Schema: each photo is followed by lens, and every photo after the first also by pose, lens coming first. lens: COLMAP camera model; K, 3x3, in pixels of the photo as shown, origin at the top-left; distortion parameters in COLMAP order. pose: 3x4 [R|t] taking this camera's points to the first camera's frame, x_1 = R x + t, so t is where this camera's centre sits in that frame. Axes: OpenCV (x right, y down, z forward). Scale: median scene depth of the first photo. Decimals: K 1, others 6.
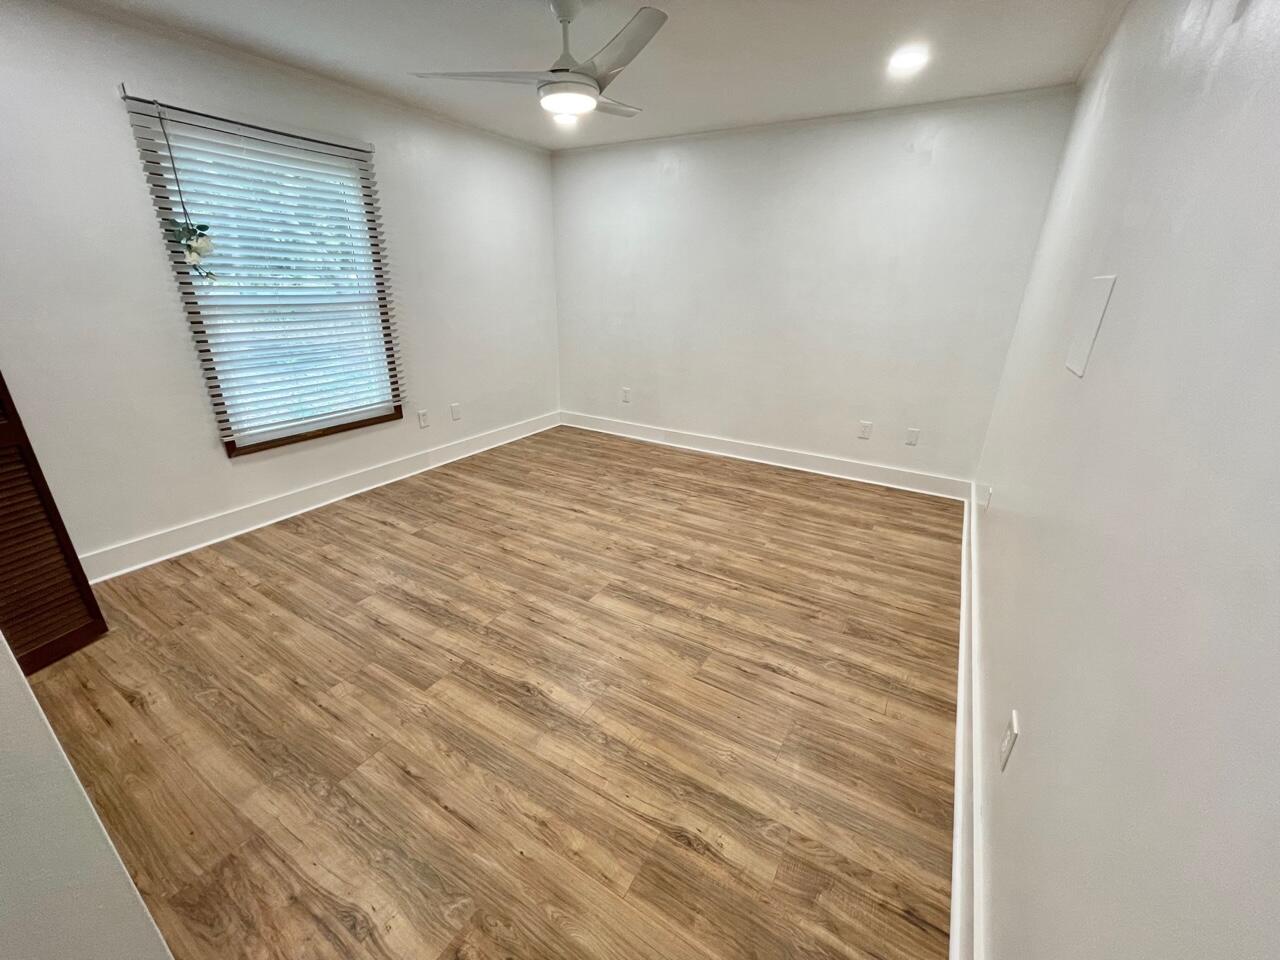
lens RADIAL K [[519.7, 0, 640.0], [0, 519.7, 480.0], [0, 0, 1]] dist [-0.000865, -0.000231]
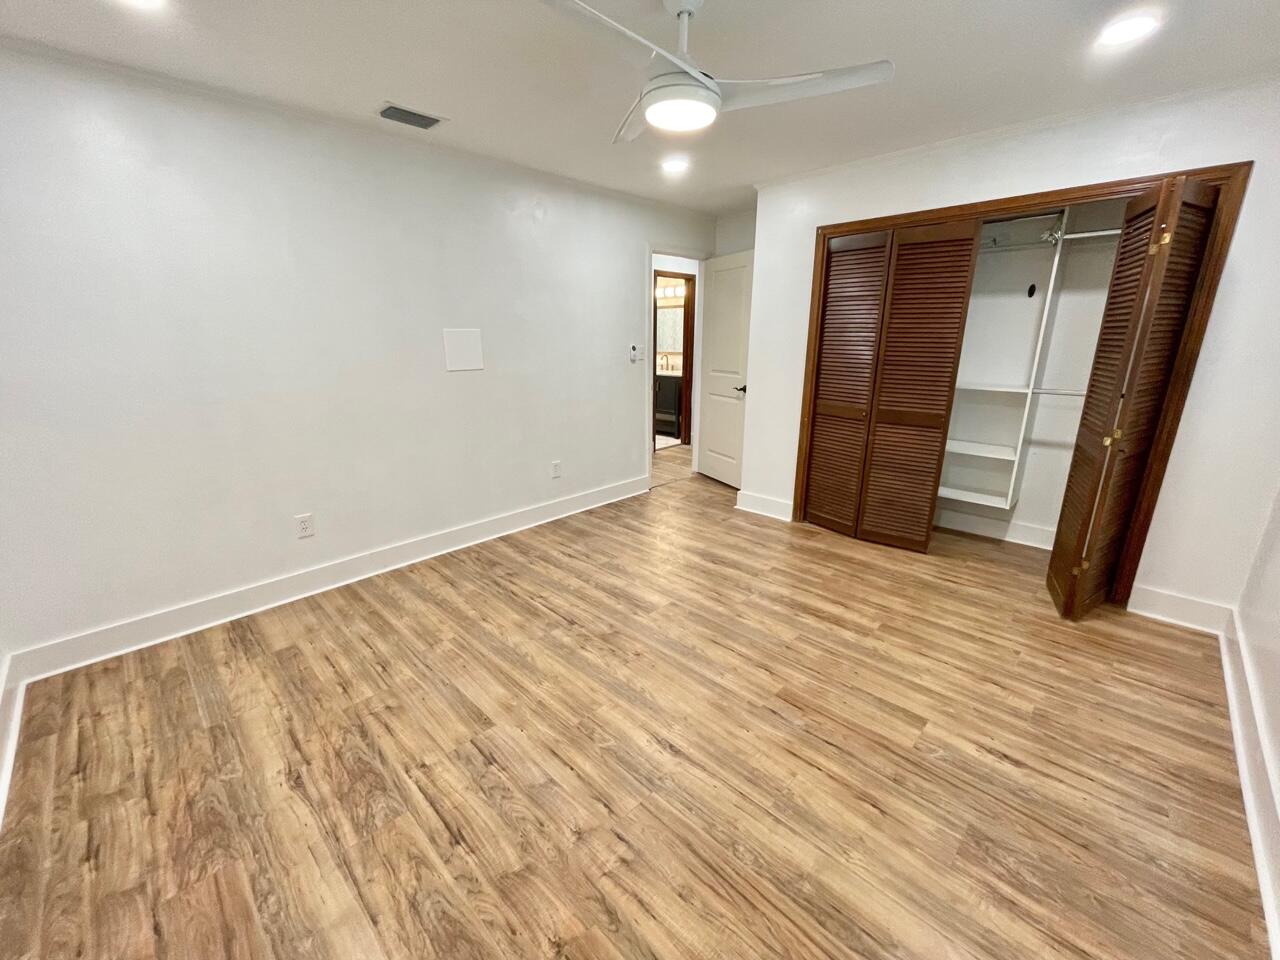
lens RADIAL K [[519.7, 0, 640.0], [0, 519.7, 480.0], [0, 0, 1]] dist [-0.000865, -0.000231]
pose [[-0.972352, -0.074222, 0.221412, -0.235275], [0.073332, 0.803132, 0.591271, -0.595089], [-0.221709, 0.591159, -0.775484, 1.543464]]
